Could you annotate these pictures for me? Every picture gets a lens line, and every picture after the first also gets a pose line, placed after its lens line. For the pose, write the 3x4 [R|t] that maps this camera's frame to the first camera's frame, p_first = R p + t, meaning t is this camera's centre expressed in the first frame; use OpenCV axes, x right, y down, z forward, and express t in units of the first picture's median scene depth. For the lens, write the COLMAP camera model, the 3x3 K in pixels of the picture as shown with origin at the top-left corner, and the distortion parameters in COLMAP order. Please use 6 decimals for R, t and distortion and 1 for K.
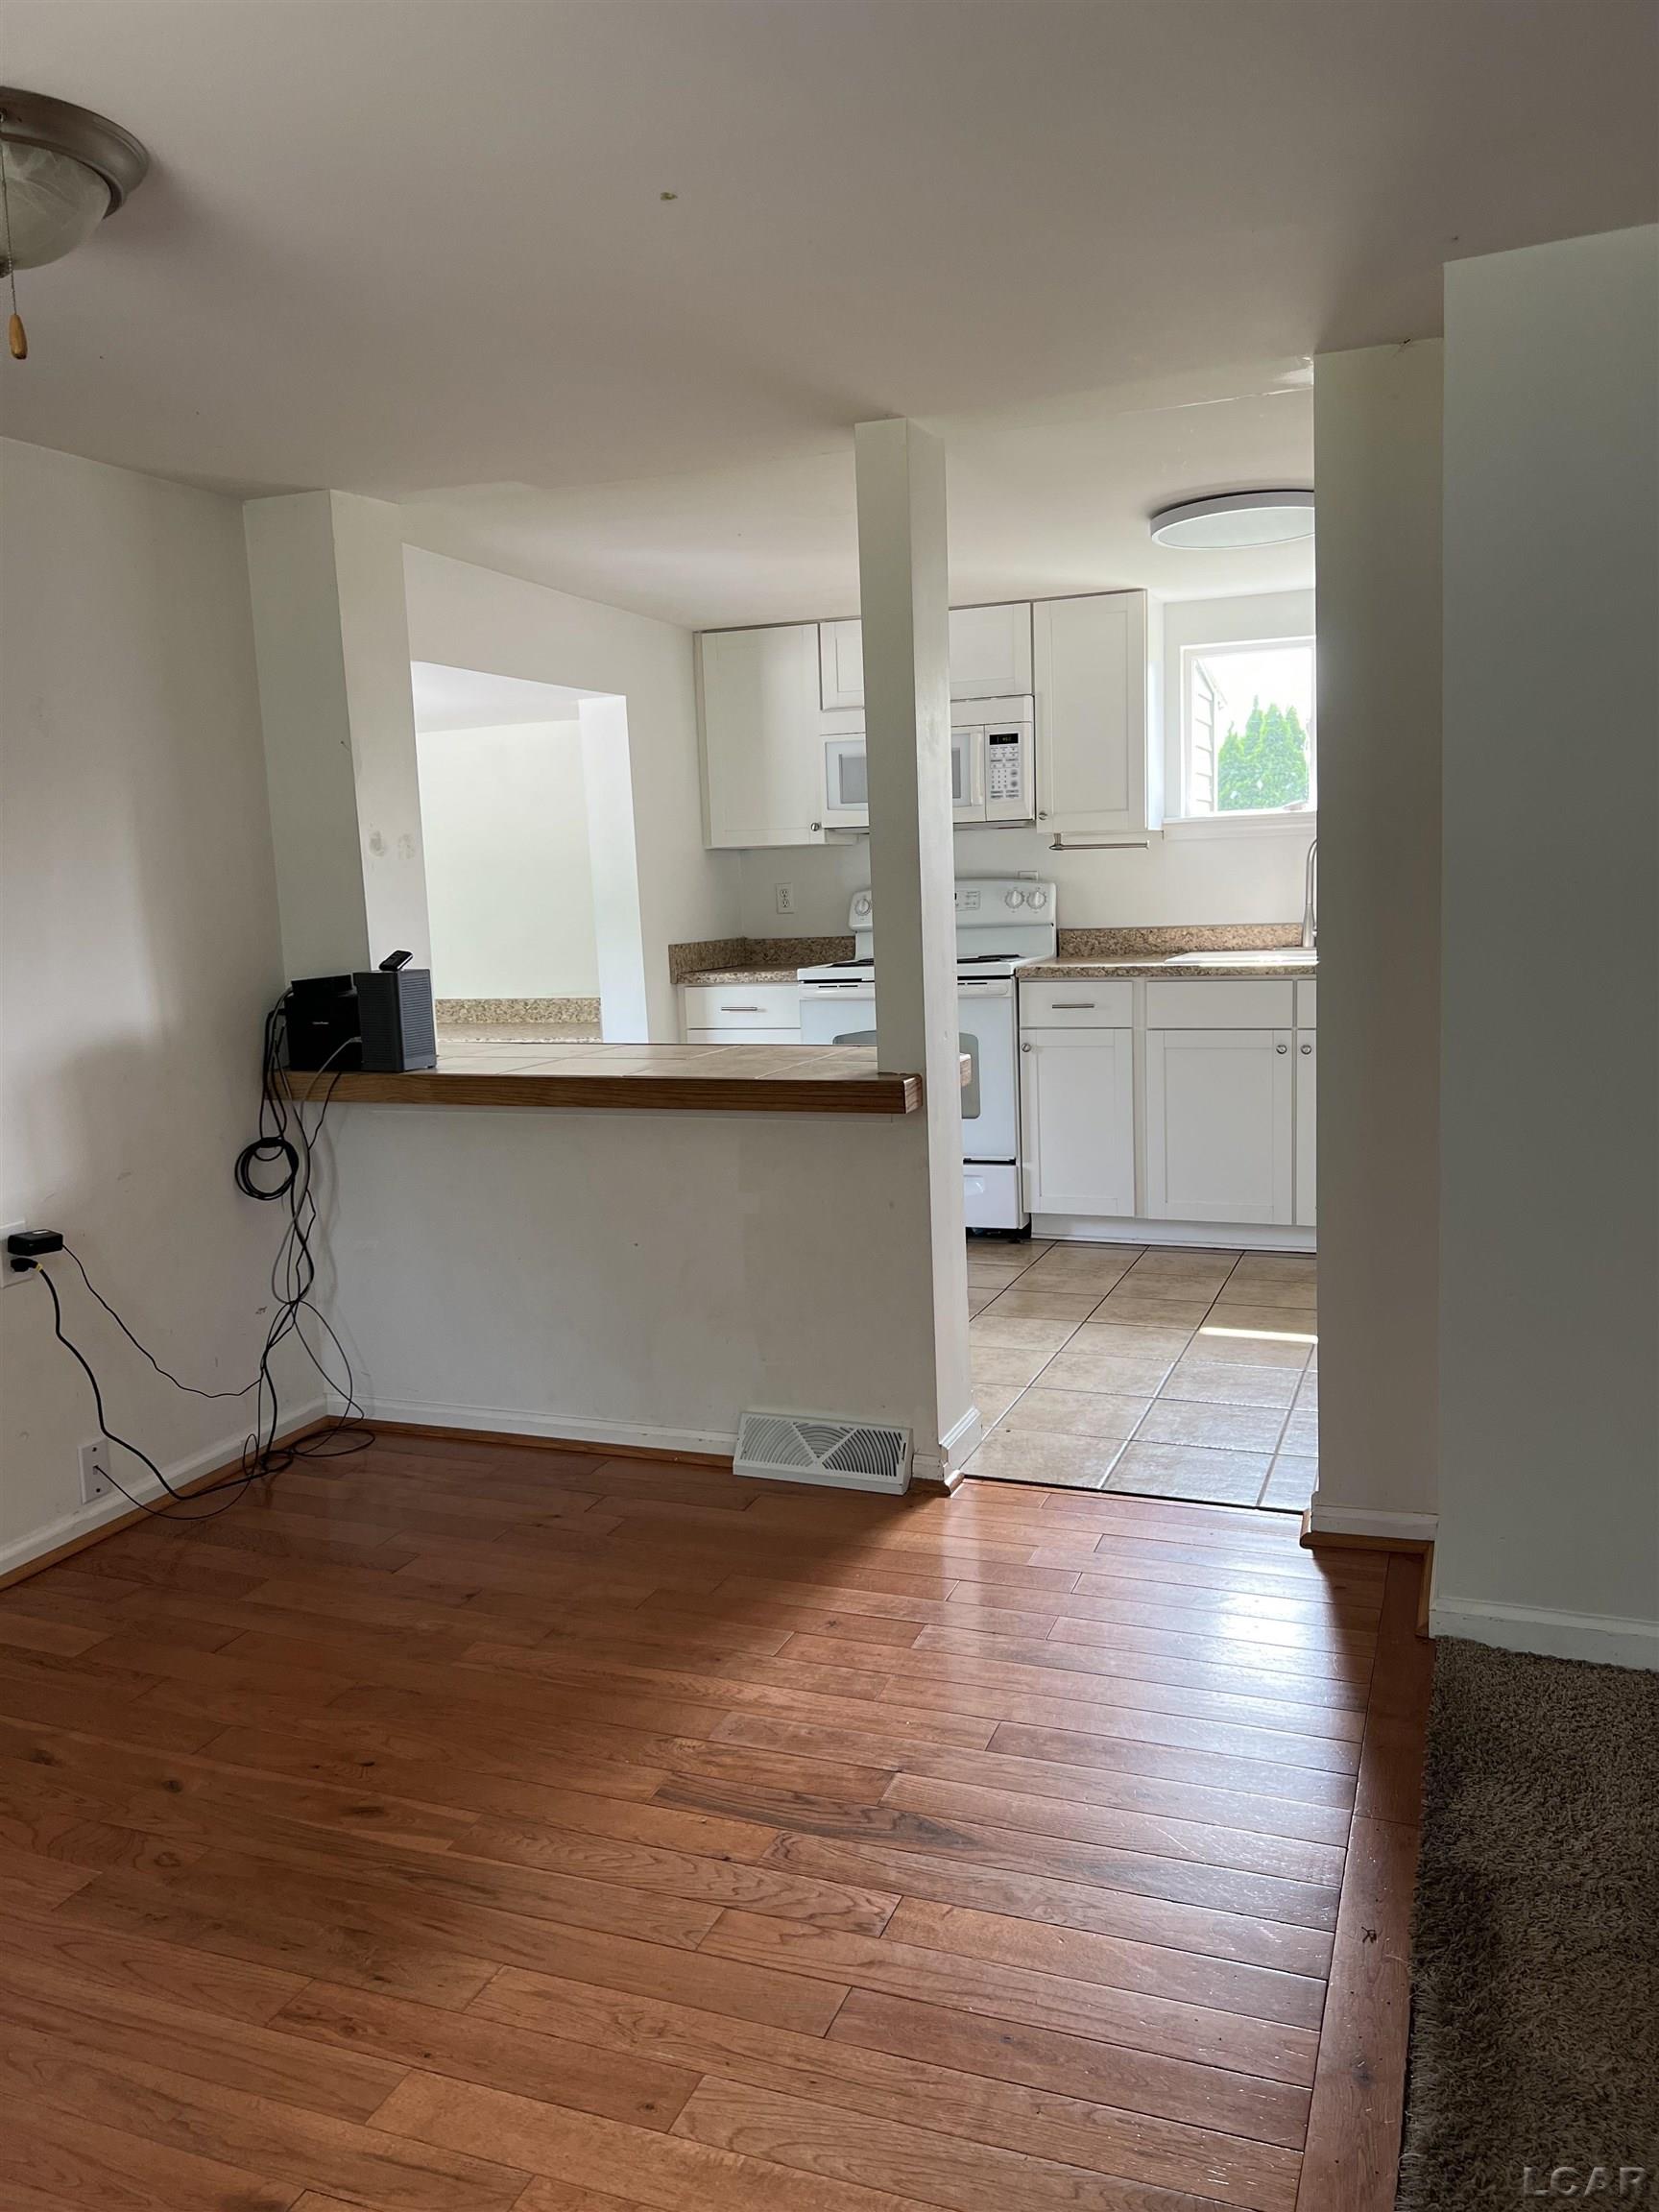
lens RADIAL K [[1644.1, 0, 833.8], [0, 1644.1, 1116.2], [0, 0, 1]] dist [0.029664, -0.053894]
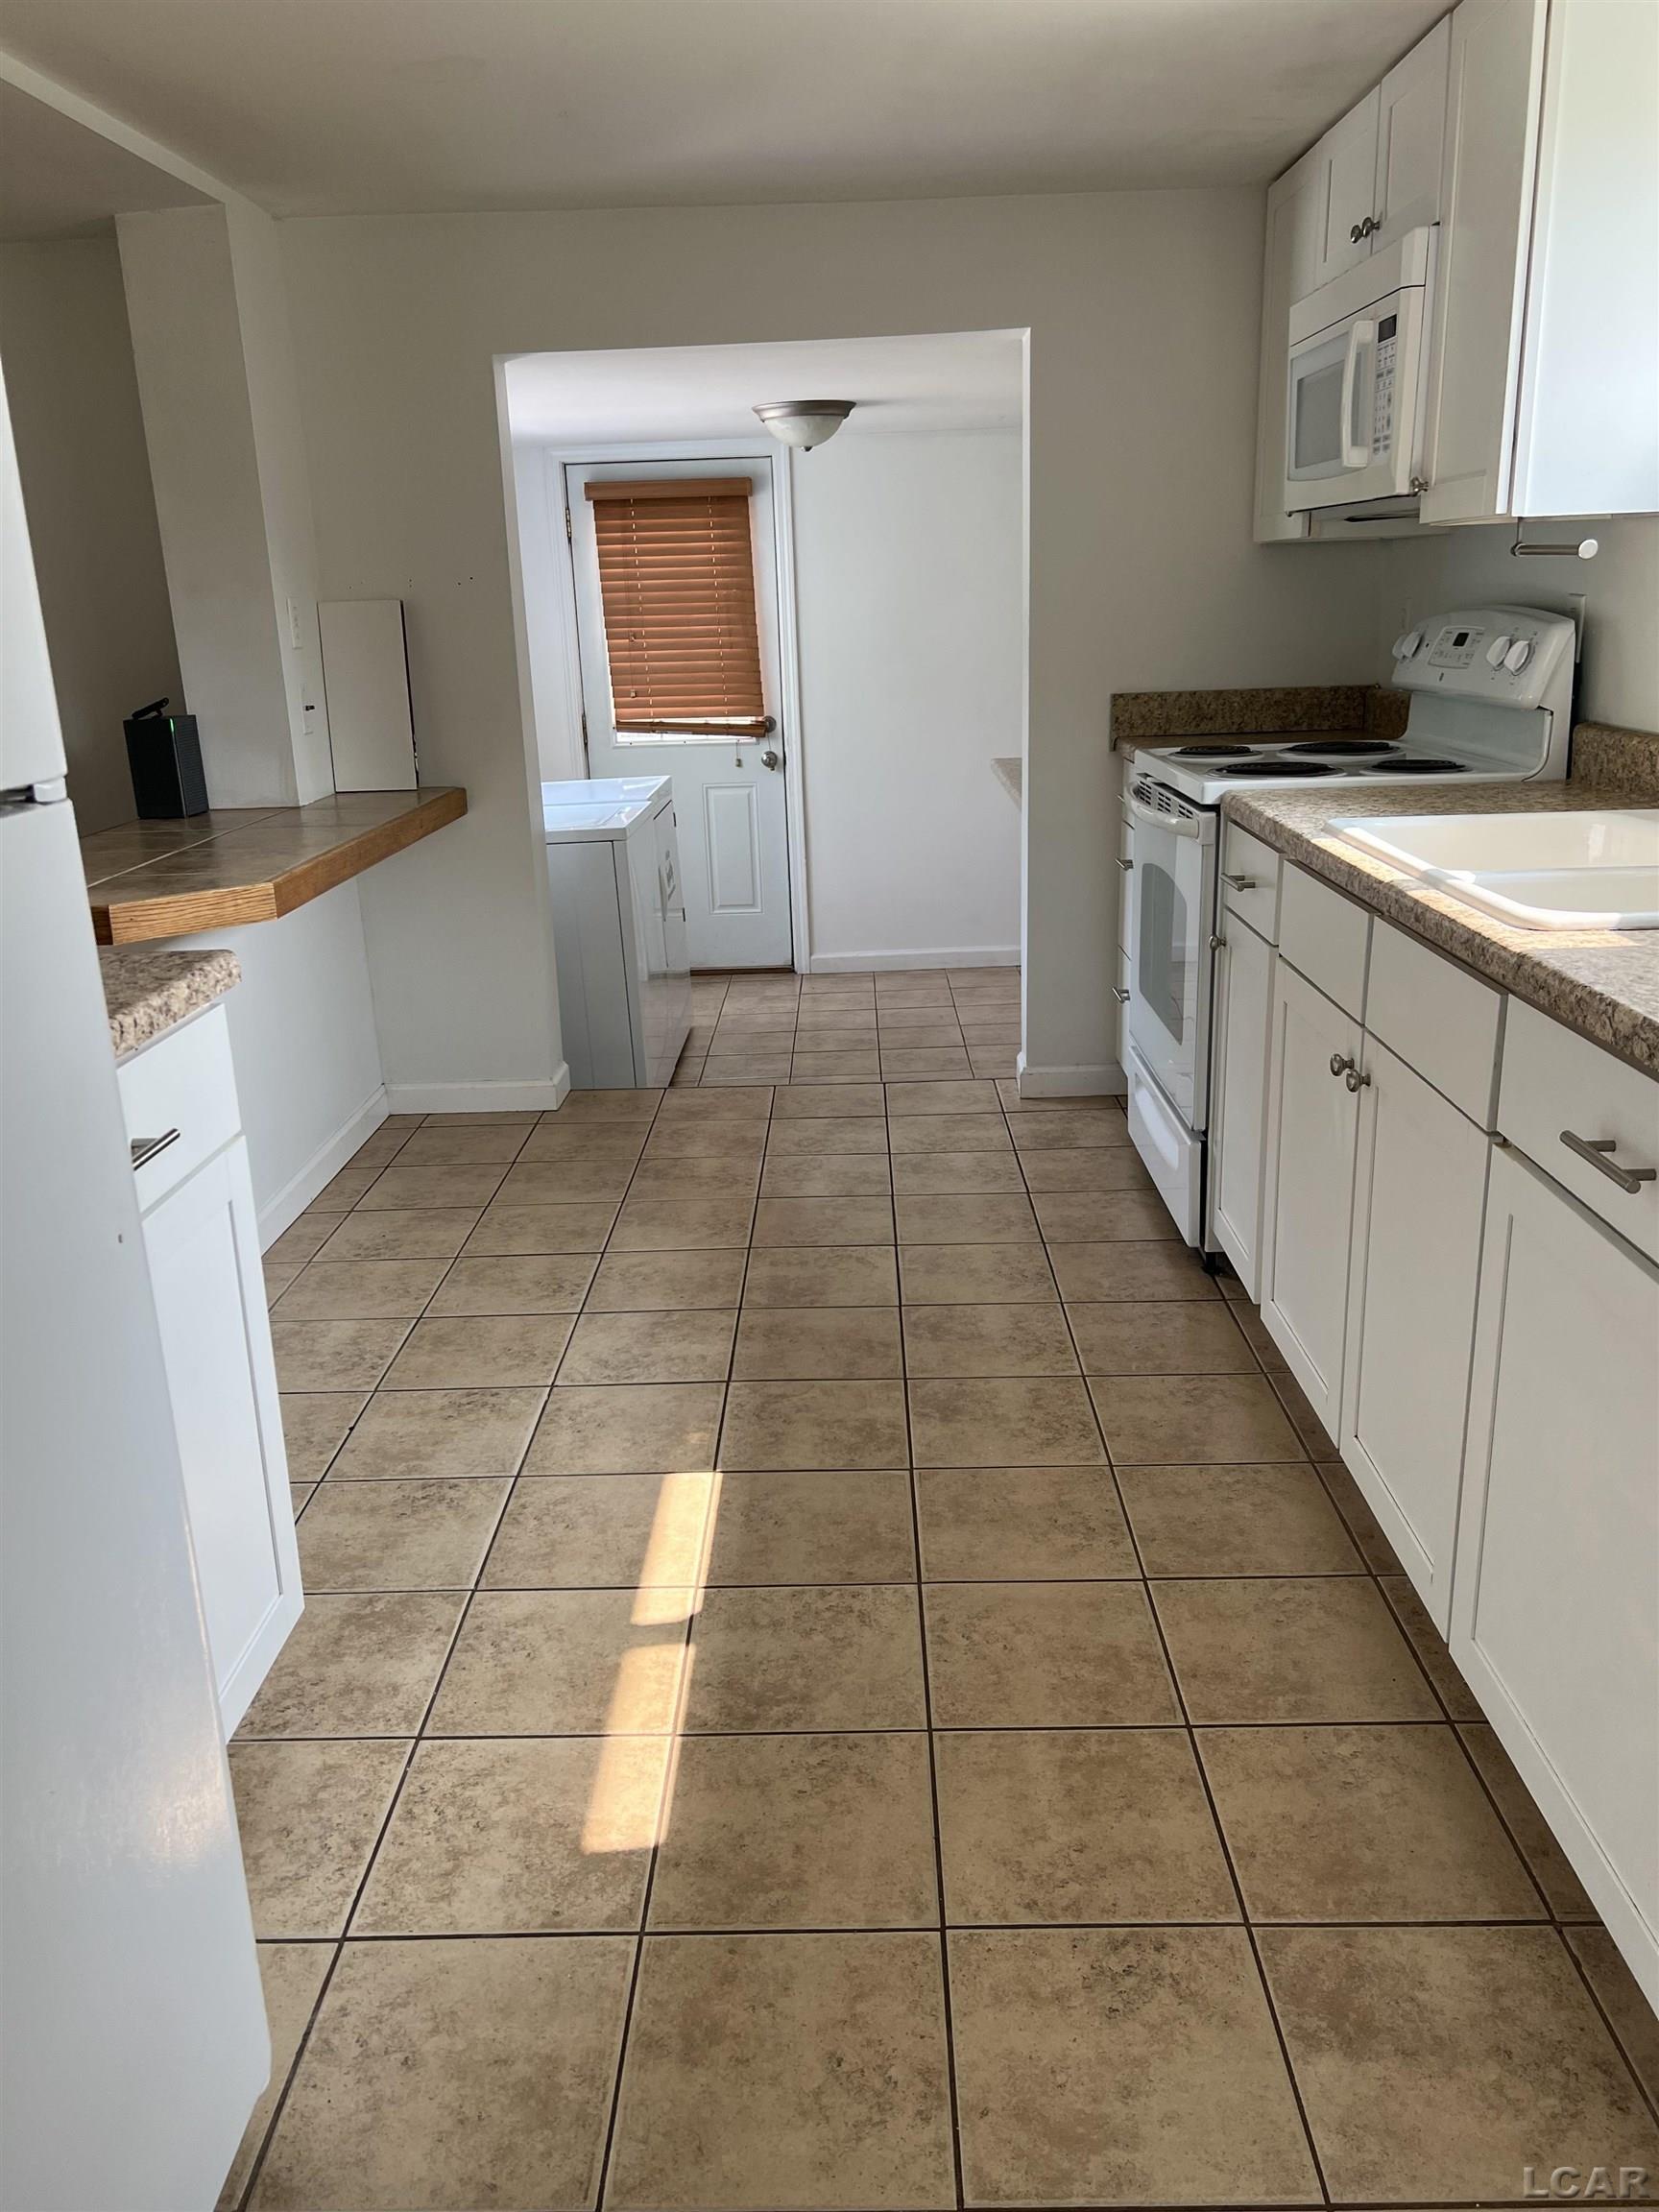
lens RADIAL K [[1644.1, 0, 818.1], [0, 1644.1, 1107.5], [0, 0, 1]] dist [0.029664, -0.053894]
pose [[0.363584, 0.303275, -0.880812, 0.542986], [-0.123460, 0.952869, 0.277124, -0.119244], [0.923344, 0.007987, 0.383891, 0.633482]]
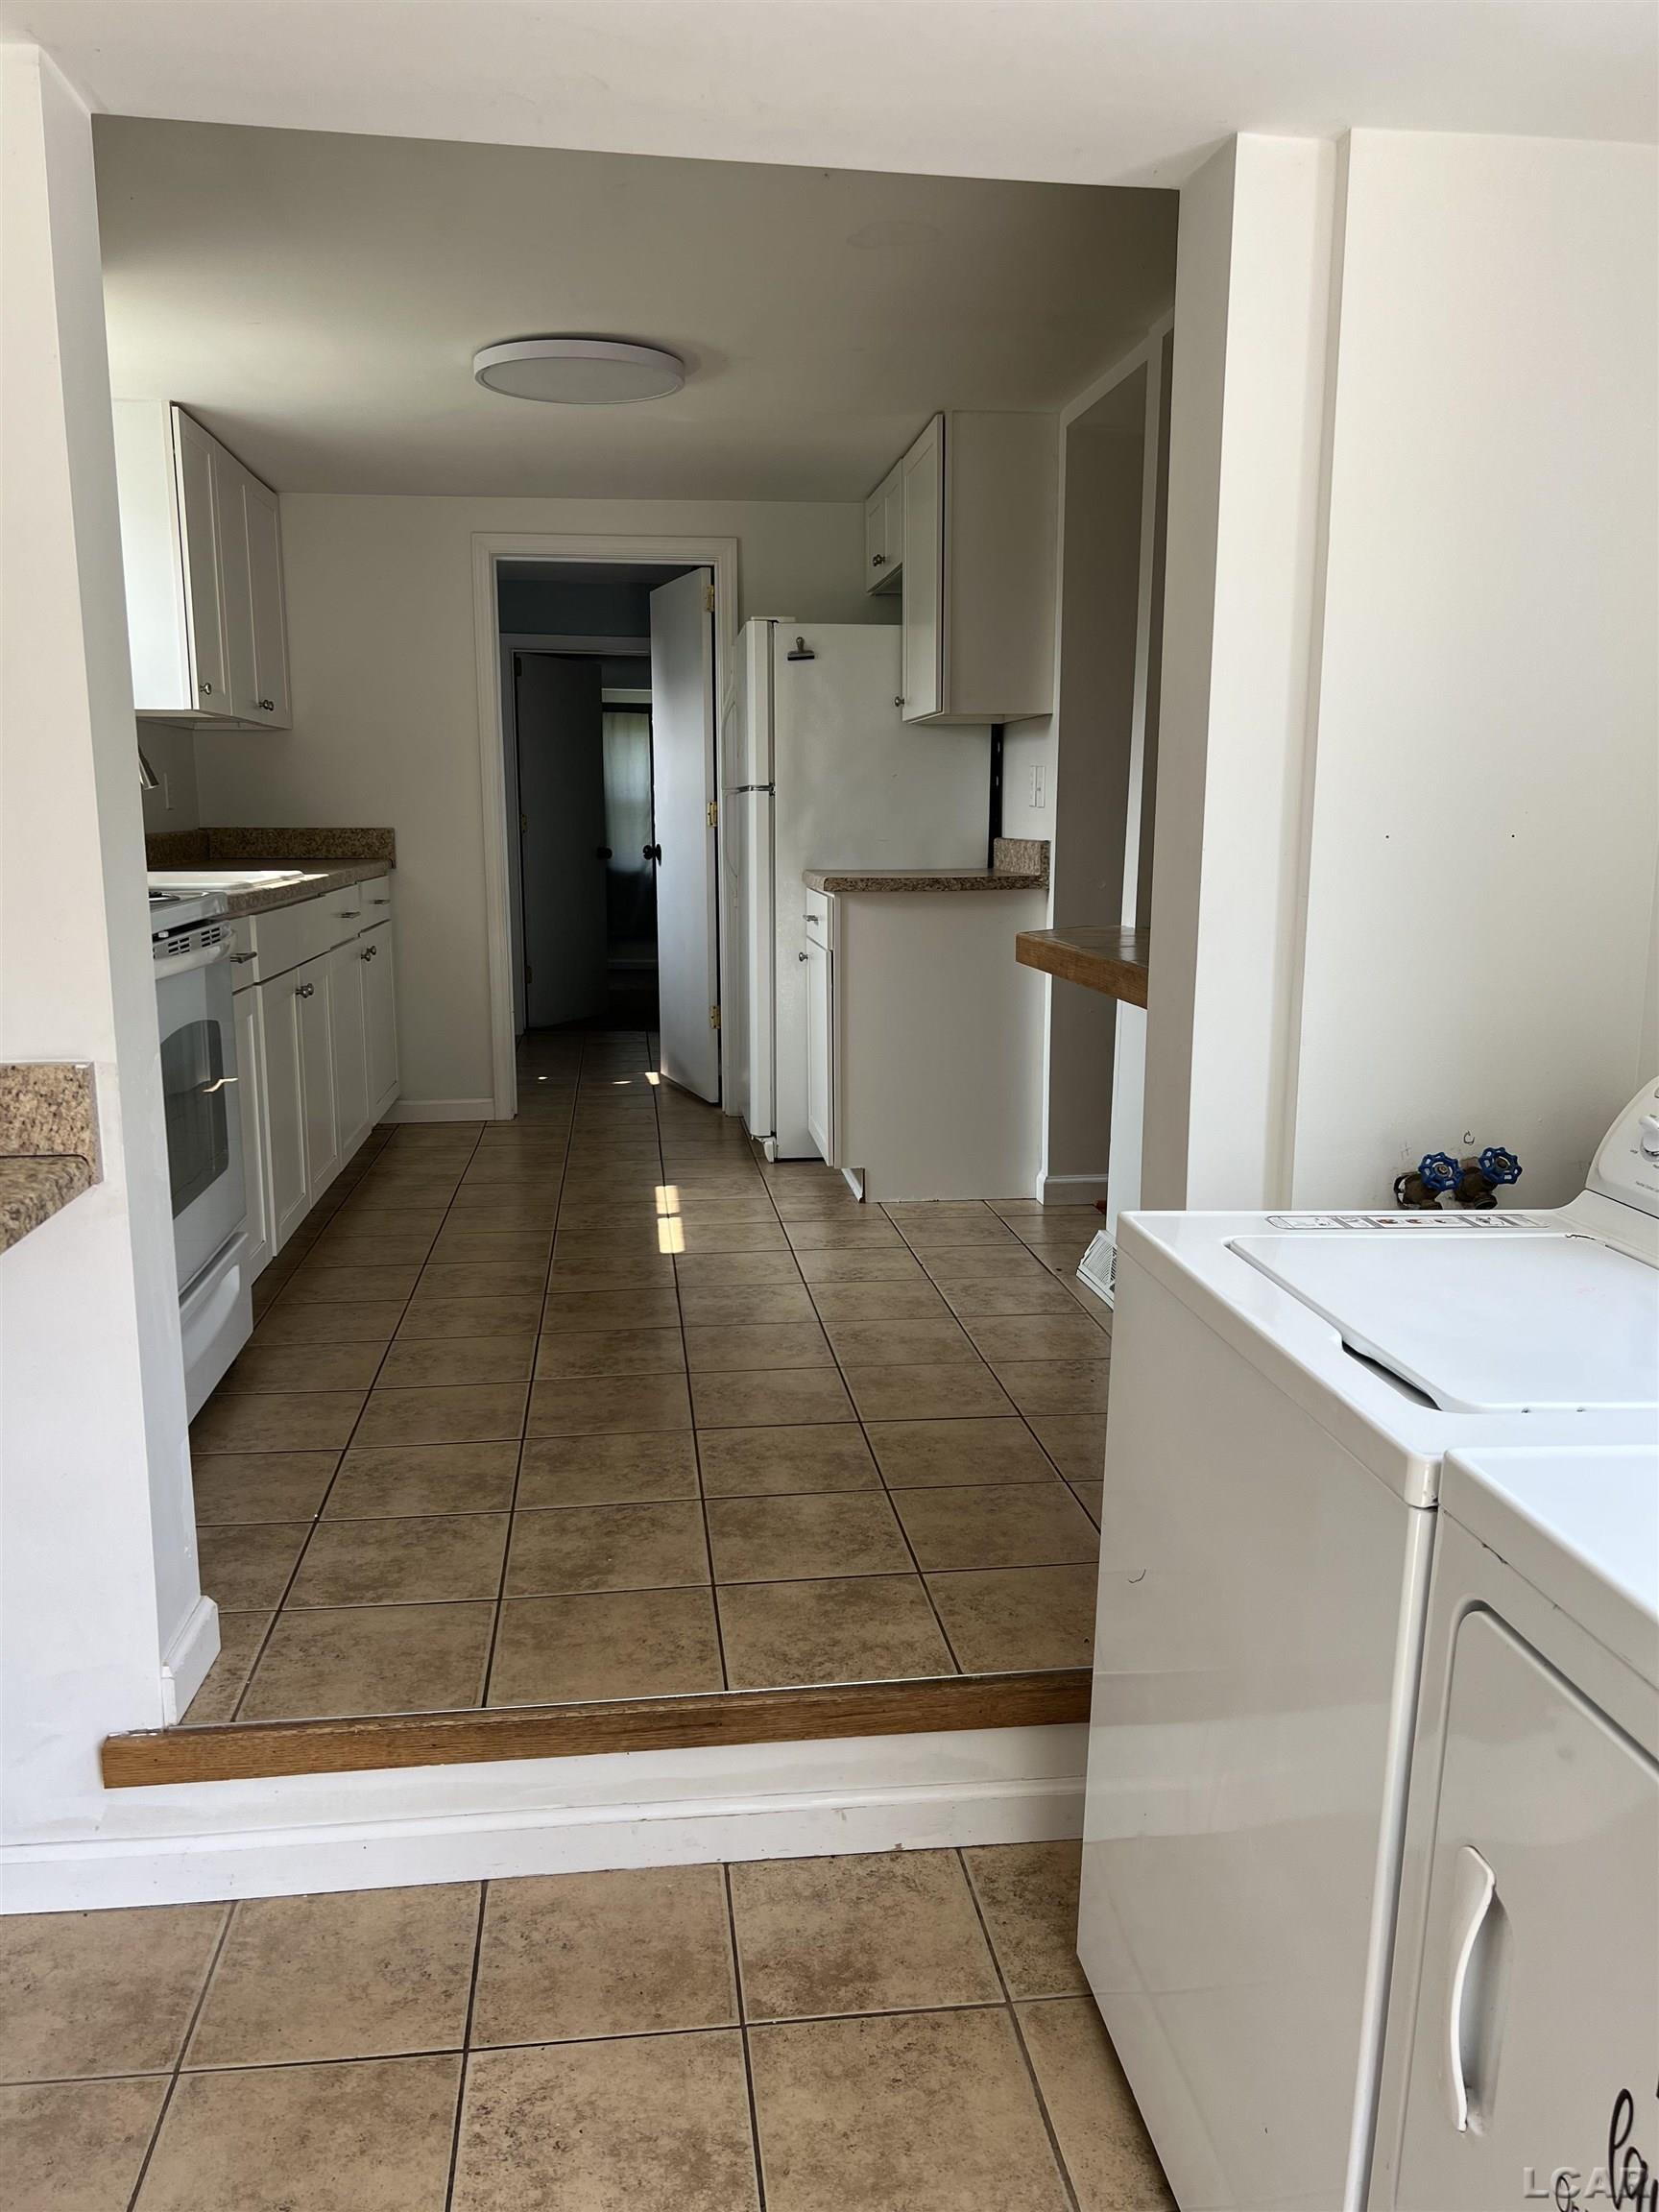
lens RADIAL K [[1644.1, 0, 833.1], [0, 1644.1, 1096.3], [0, 0, 1]] dist [0.029664, -0.053894]
pose [[-0.495884, -0.107383, 0.861724, -0.485148], [0.141576, 0.969051, 0.202228, -0.104164], [-0.856770, 0.222281, -0.465334, 1.041809]]
